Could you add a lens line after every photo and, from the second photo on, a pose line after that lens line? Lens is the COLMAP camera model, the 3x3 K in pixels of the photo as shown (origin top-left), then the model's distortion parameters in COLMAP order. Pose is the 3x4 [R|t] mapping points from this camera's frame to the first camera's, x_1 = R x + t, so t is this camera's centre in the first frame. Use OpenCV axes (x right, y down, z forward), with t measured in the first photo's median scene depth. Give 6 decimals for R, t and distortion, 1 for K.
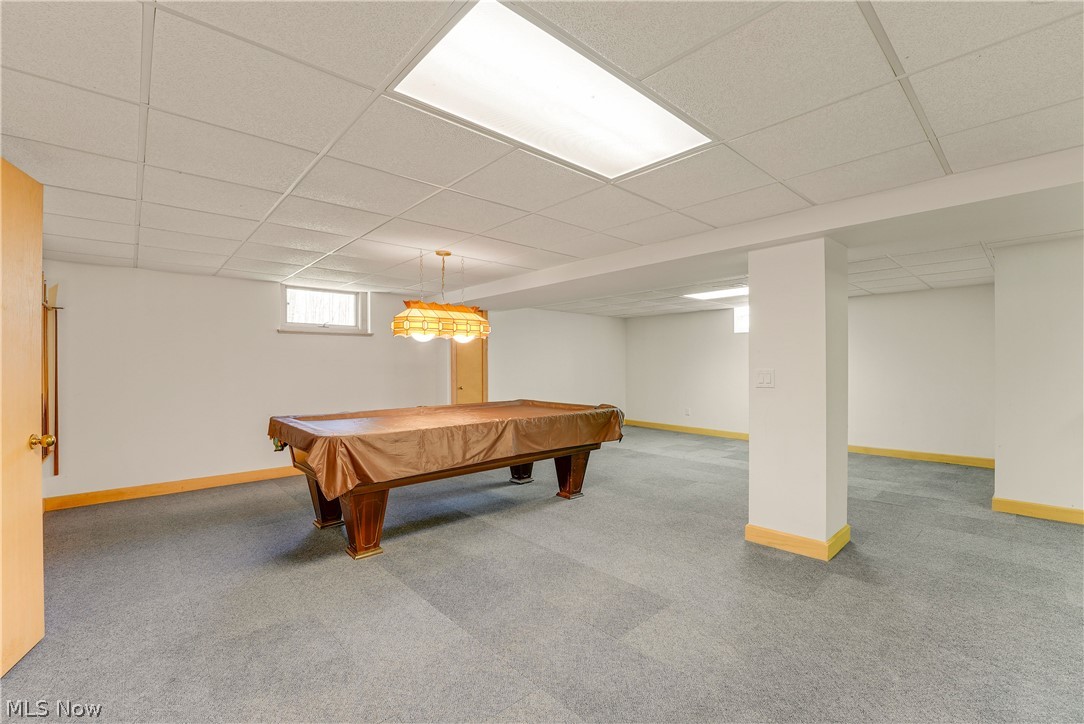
lens RADIAL K [[465.9, 0, 547.5], [0, 465.9, 362.9], [0, 0, 1]] dist [-0.028090, 0.000608]
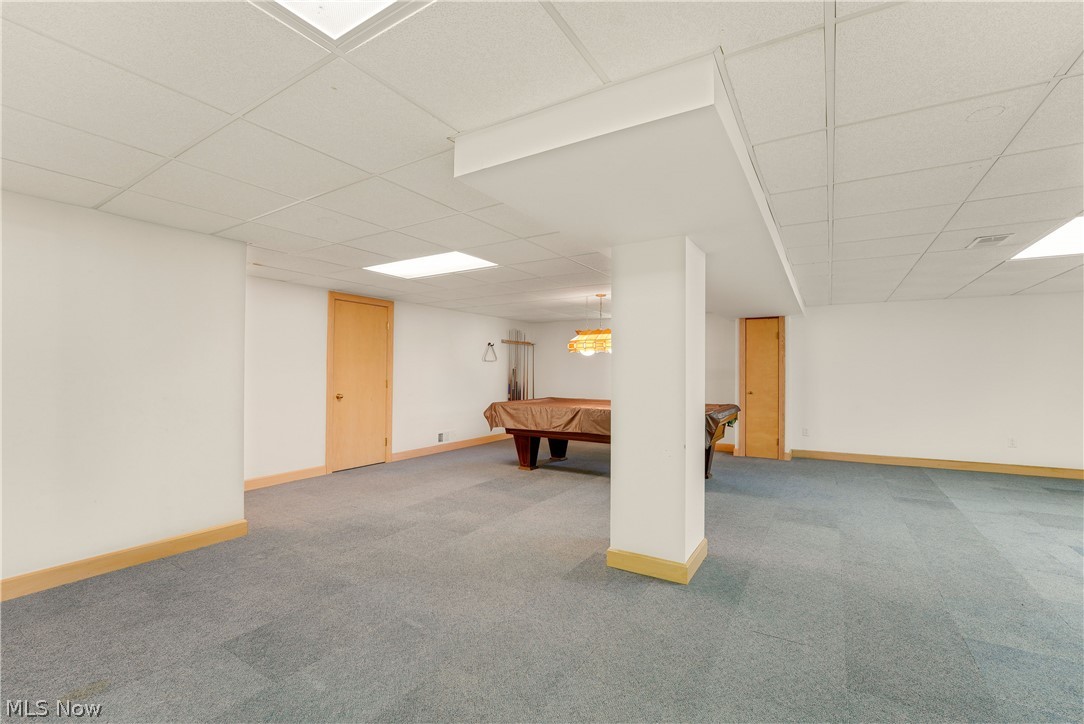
lens RADIAL K [[465.9, 0, 546.7], [0, 465.9, 365.4], [0, 0, 1]] dist [-0.028090, 0.000608]
pose [[0.266596, -0.005622, -0.963792, 1.226472], [0.000419, 0.999984, -0.005717, -0.004039], [0.963808, 0.001120, 0.266594, 0.467177]]
